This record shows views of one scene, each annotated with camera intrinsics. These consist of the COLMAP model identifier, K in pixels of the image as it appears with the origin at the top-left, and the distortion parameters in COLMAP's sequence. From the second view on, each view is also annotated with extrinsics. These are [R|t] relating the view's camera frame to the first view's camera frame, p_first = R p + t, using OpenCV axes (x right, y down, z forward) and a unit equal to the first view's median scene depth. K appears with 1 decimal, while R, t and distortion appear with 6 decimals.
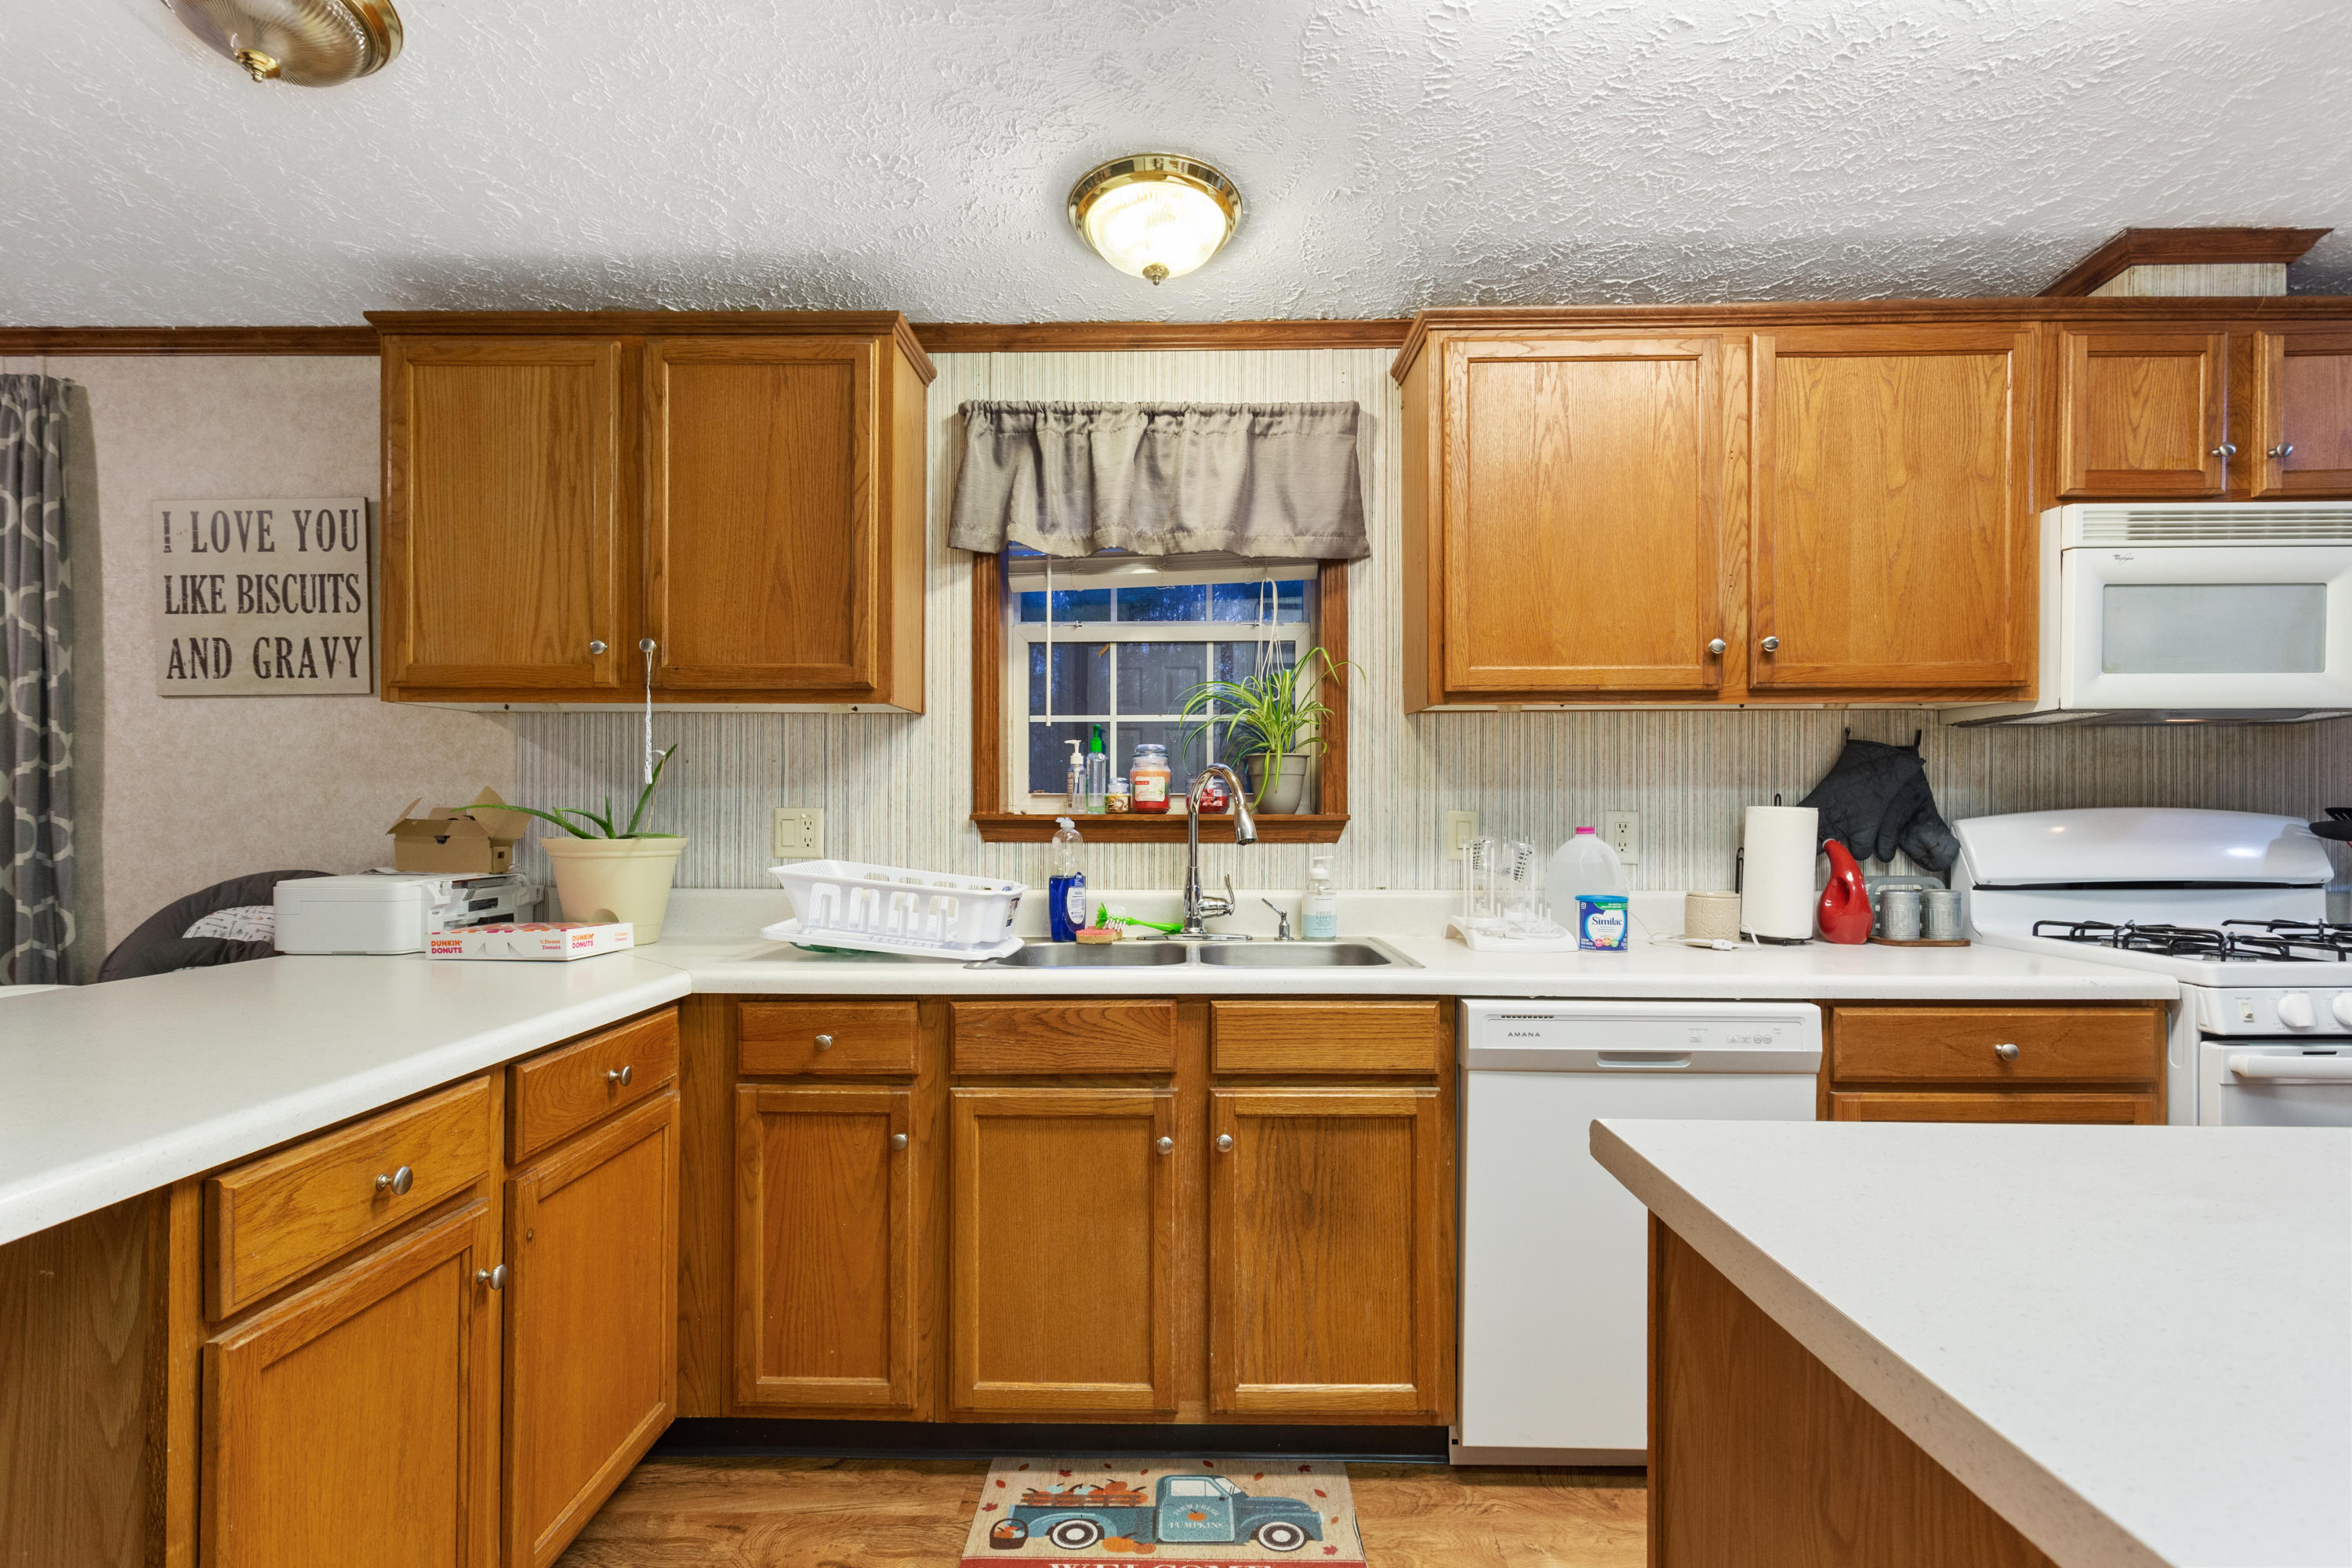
lens RADIAL K [[1119.7, 0, 1172.8], [0, 1119.7, 803.0], [0, 0, 1]] dist [-0.002603, 0.002180]
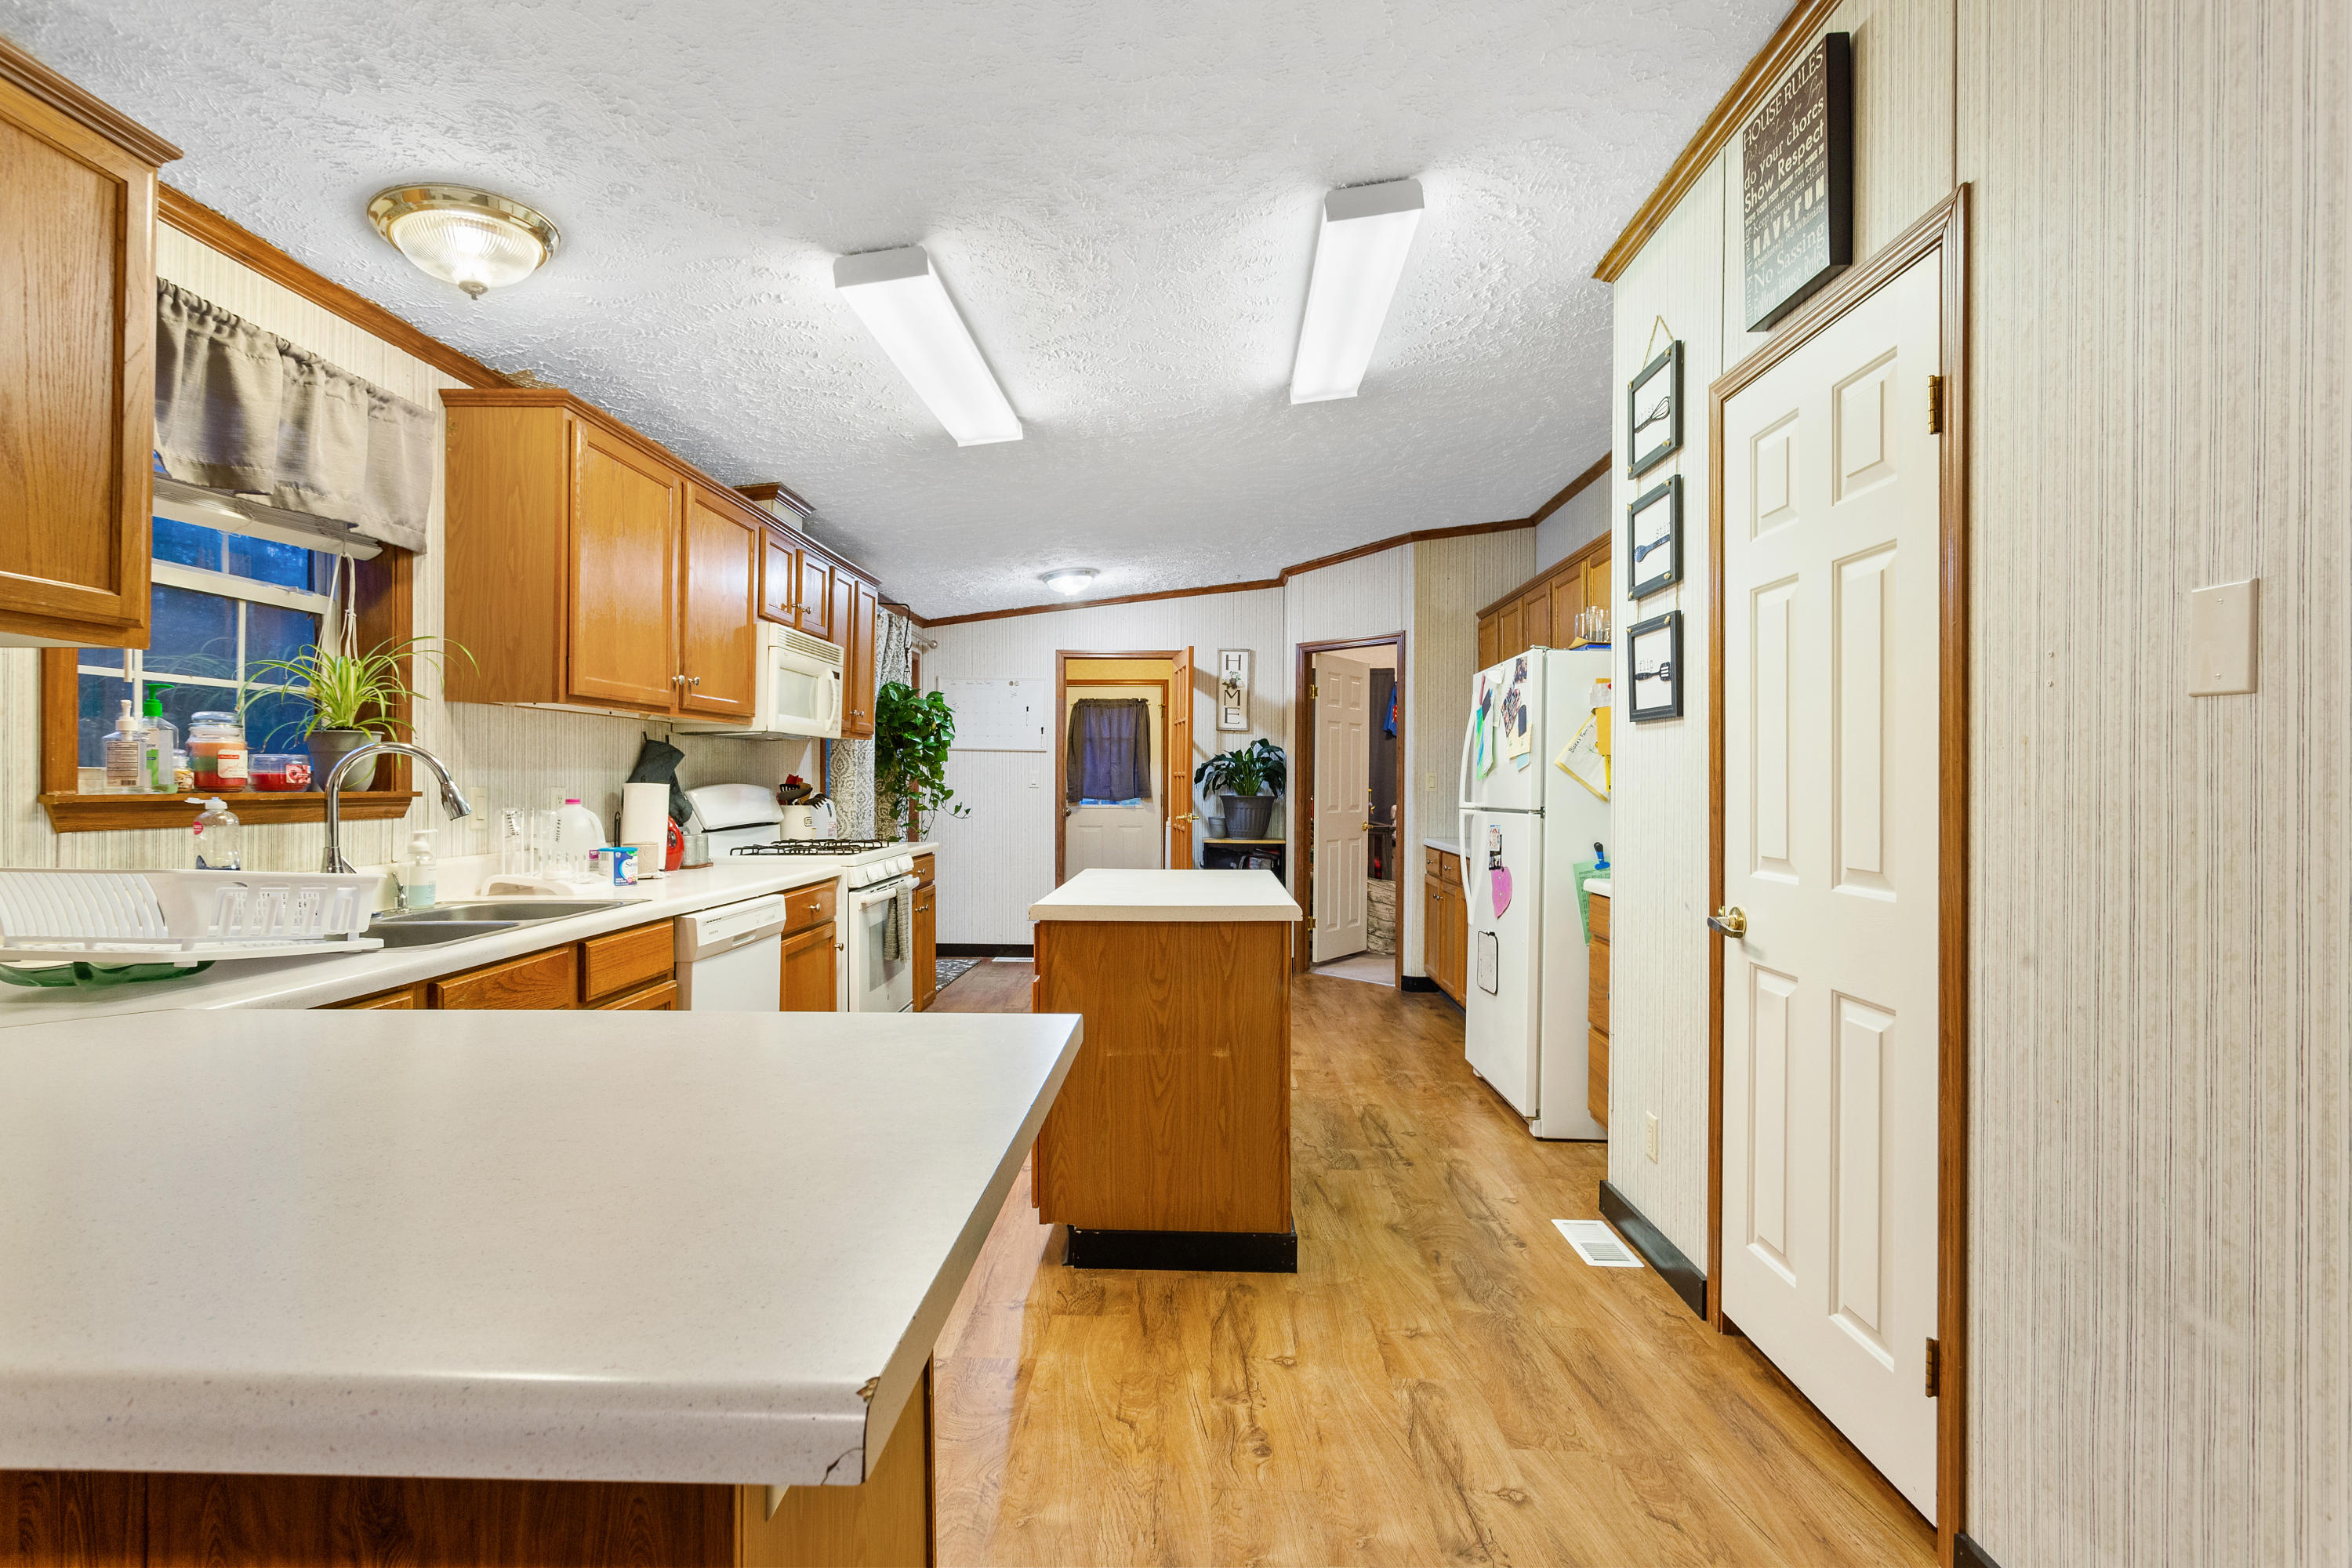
lens RADIAL K [[1119.7, 0, 1168.8], [0, 1119.7, 783.5], [0, 0, 1]] dist [-0.002603, 0.002180]
pose [[0.015147, -0.001196, 0.999885, -0.924615], [-0.005618, 0.999983, 0.001281, -0.002469], [-0.999869, -0.005637, 0.015140, 0.267554]]
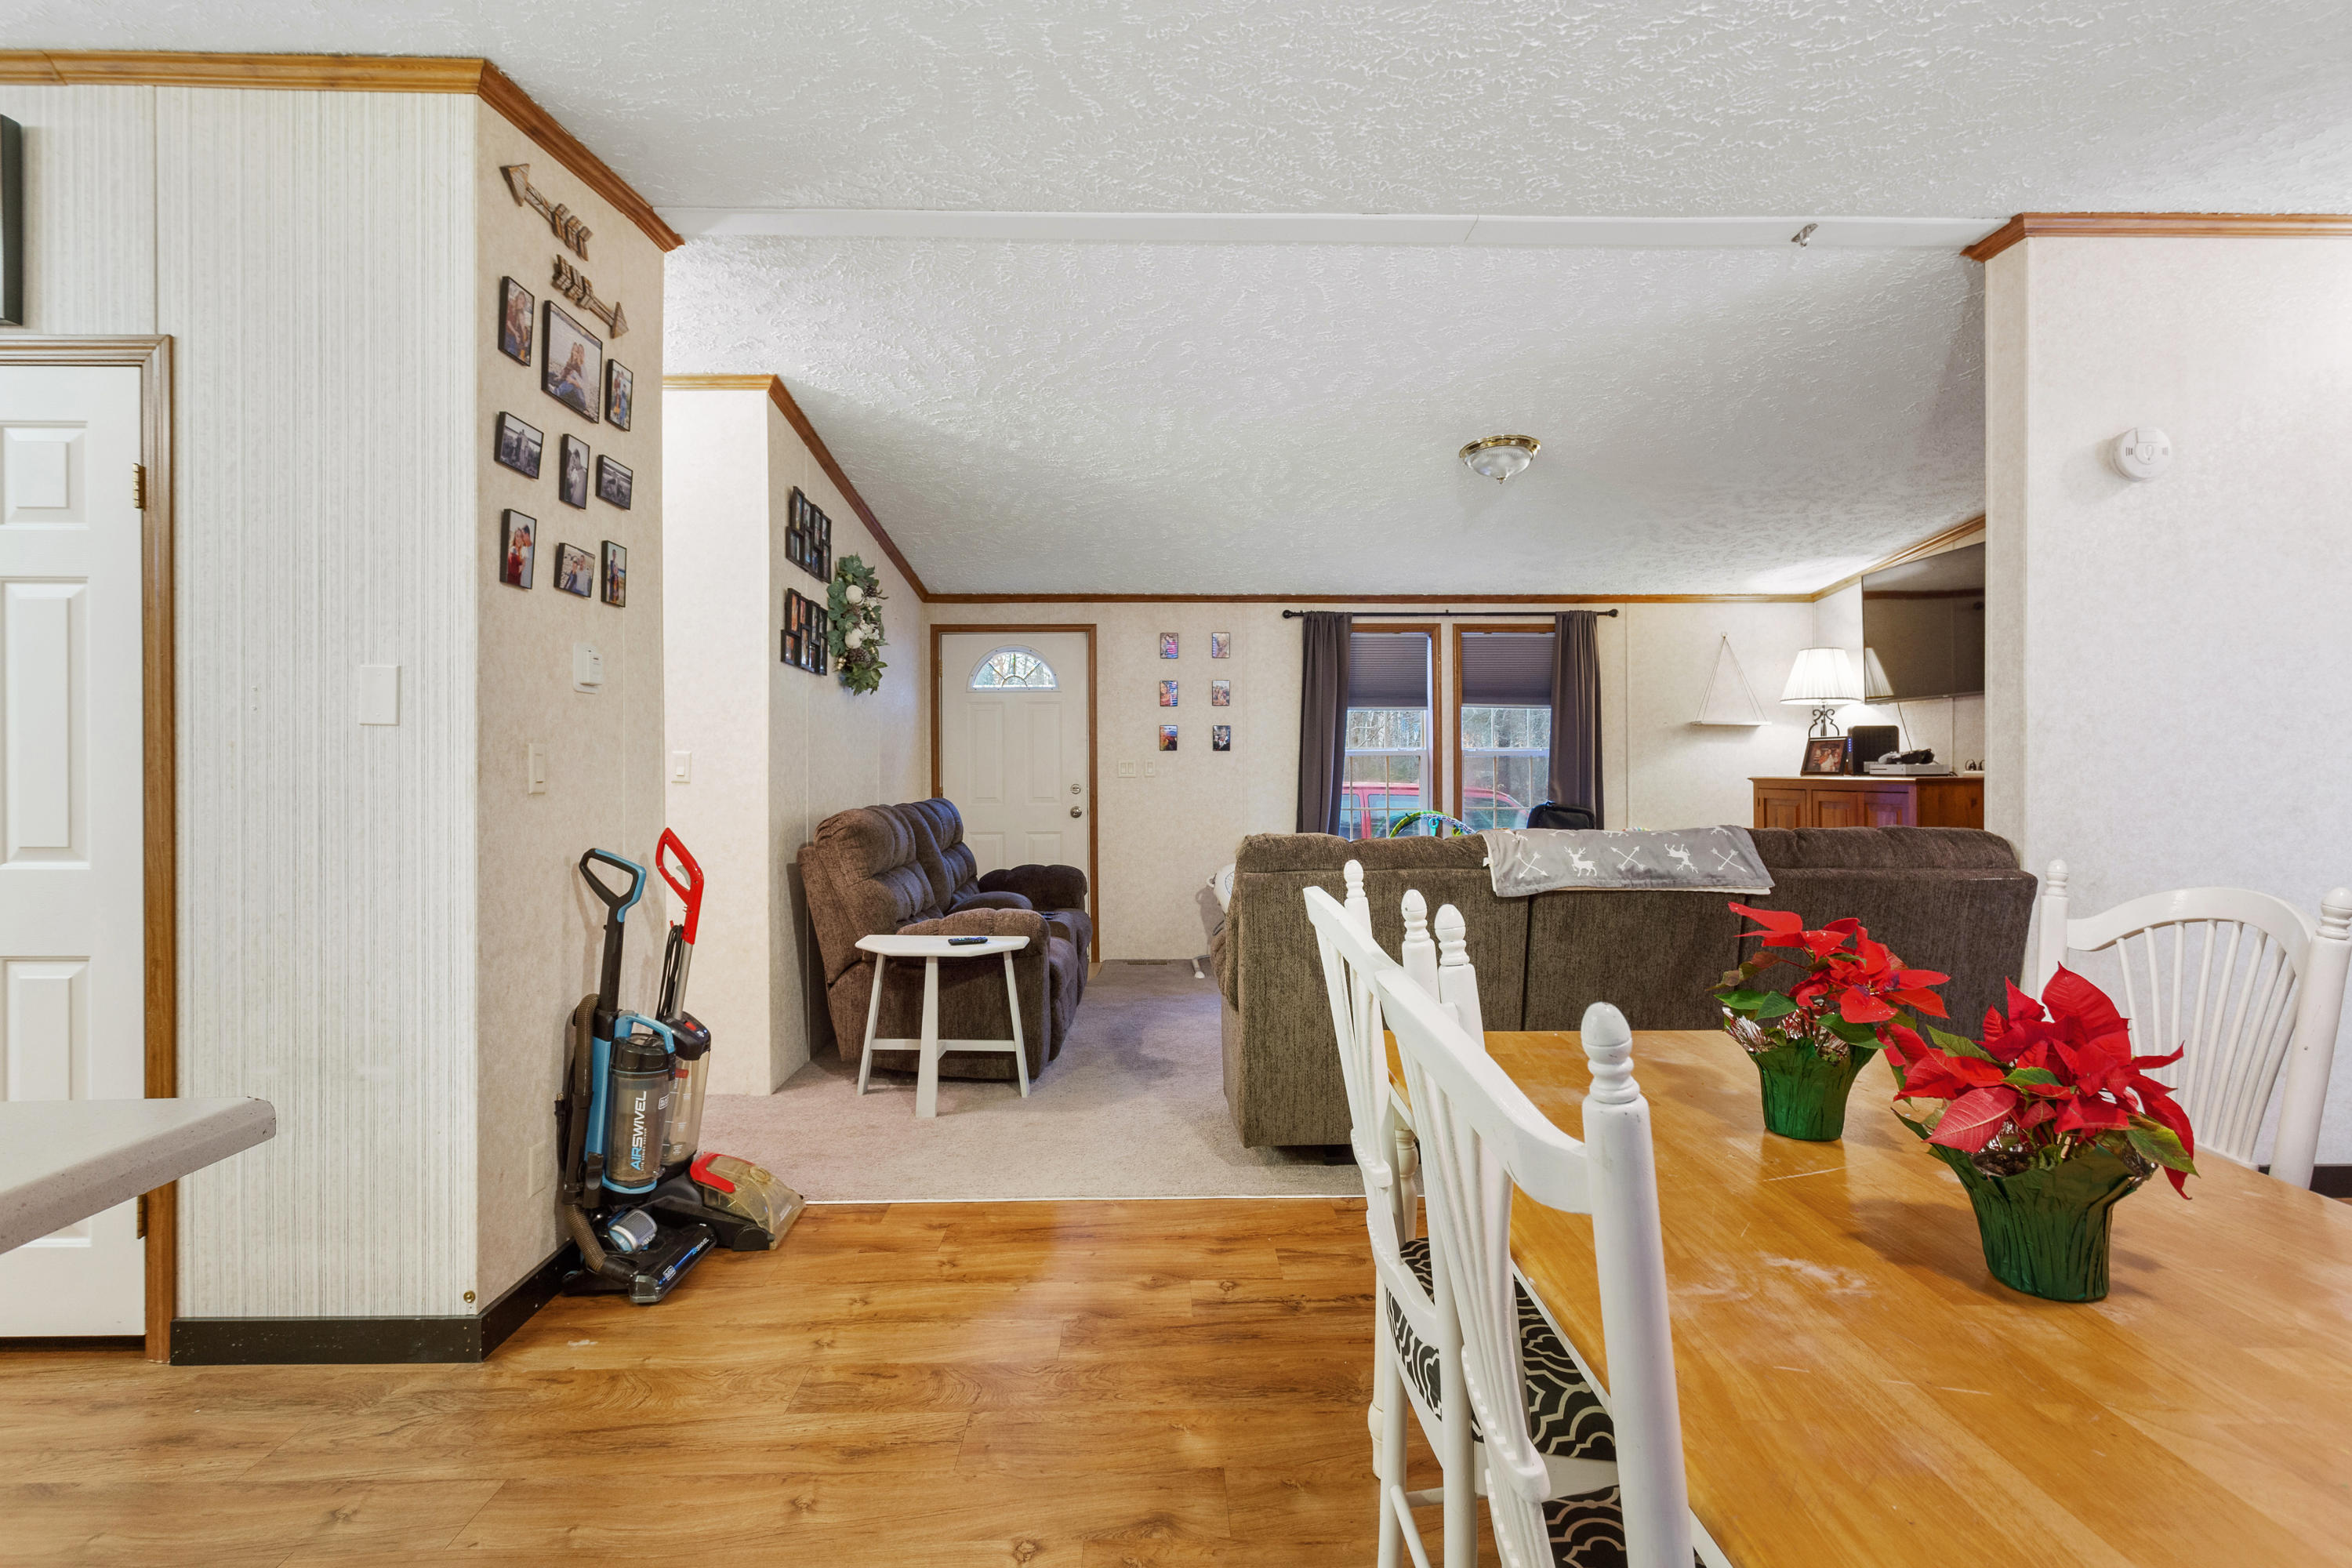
lens RADIAL K [[1119.7, 0, 1168.5], [0, 1119.7, 770.0], [0, 0, 1]] dist [-0.002603, 0.002180]
pose [[-0.999409, 0.000040, -0.034377, -1.035681], [-0.000086, 0.999993, 0.003662, -0.010698], [0.034377, 0.003663, -0.999402, 0.751644]]
